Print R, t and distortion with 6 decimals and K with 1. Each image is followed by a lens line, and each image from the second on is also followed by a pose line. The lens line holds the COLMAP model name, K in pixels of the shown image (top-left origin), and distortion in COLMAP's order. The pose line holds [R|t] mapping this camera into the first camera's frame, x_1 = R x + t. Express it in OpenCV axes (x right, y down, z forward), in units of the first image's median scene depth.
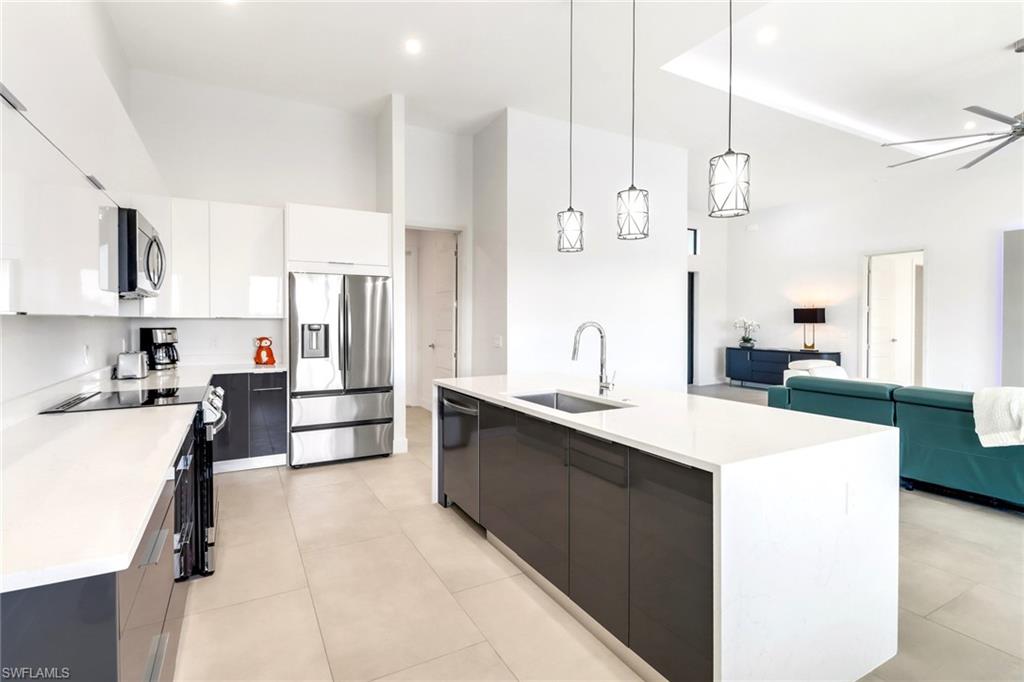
lens RADIAL K [[497.1, 0, 495.5], [0, 497.1, 328.7], [0, 0, 1]] dist [0.003025, -0.000118]
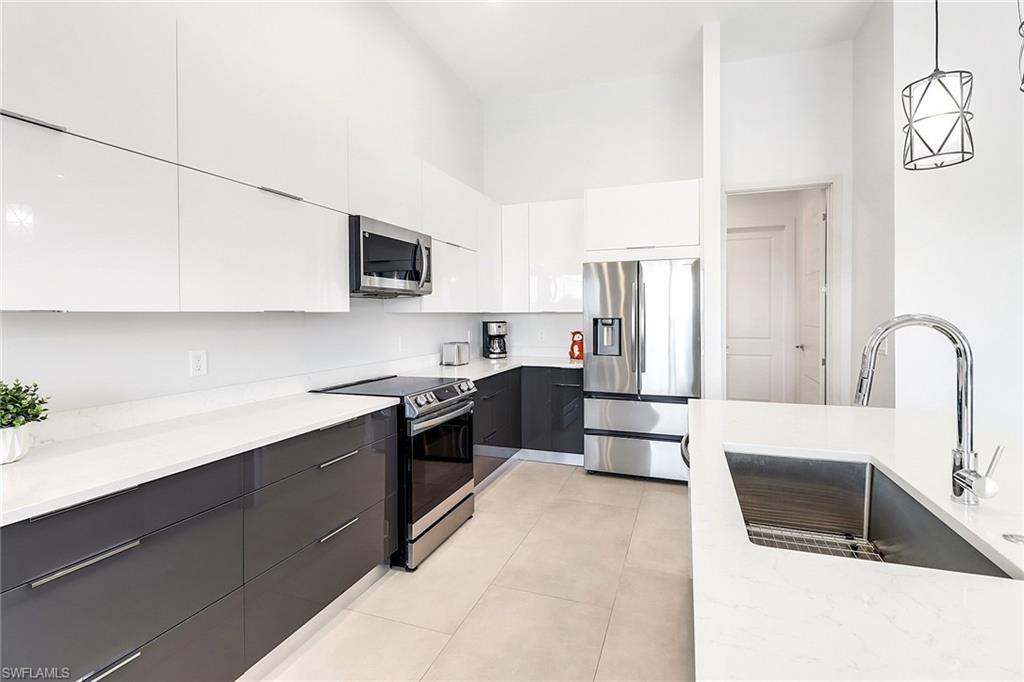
lens RADIAL K [[474.0, 0, 514.5], [0, 474.0, 319.7], [0, 0, 1]] dist [-0.000340, -0.000400]
pose [[0.677742, 0.002055, -0.735297, 0.152931], [-0.004797, 0.999987, -0.001627, -0.004170], [0.735285, 0.004630, 0.677743, 0.295831]]
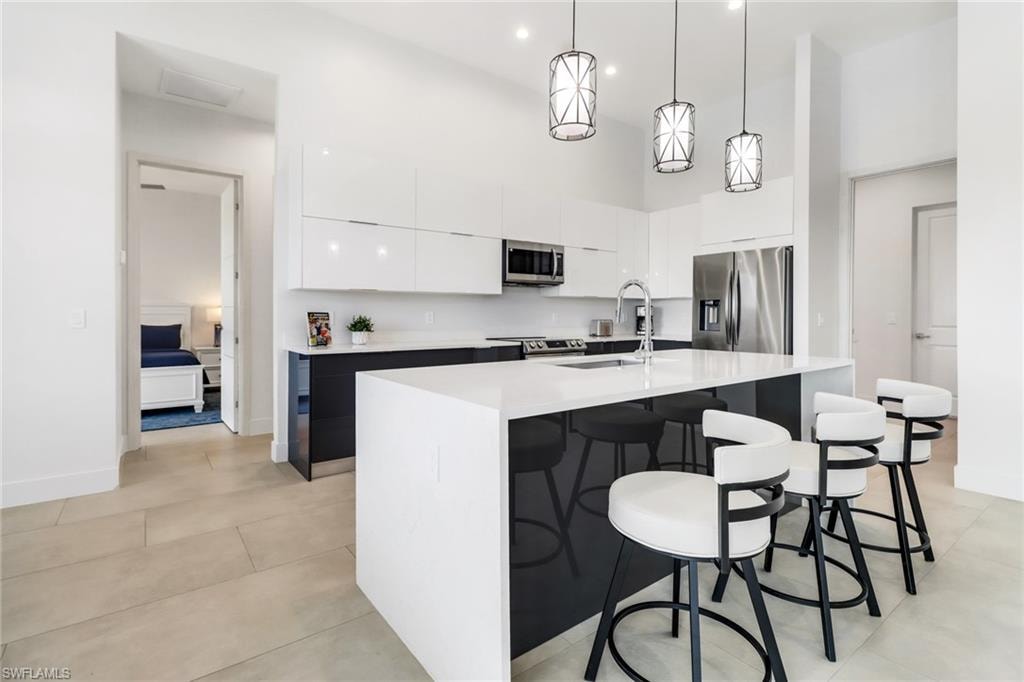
lens RADIAL K [[487.5, 0, 511.3], [0, 487.5, 315.2], [0, 0, 1]] dist [0.003513, -0.000417]
pose [[0.169982, 0.002412, -0.985444, 0.628436], [-0.015064, 0.999887, -0.000151, 0.031050], [0.985332, 0.014870, 0.169999, 0.378679]]
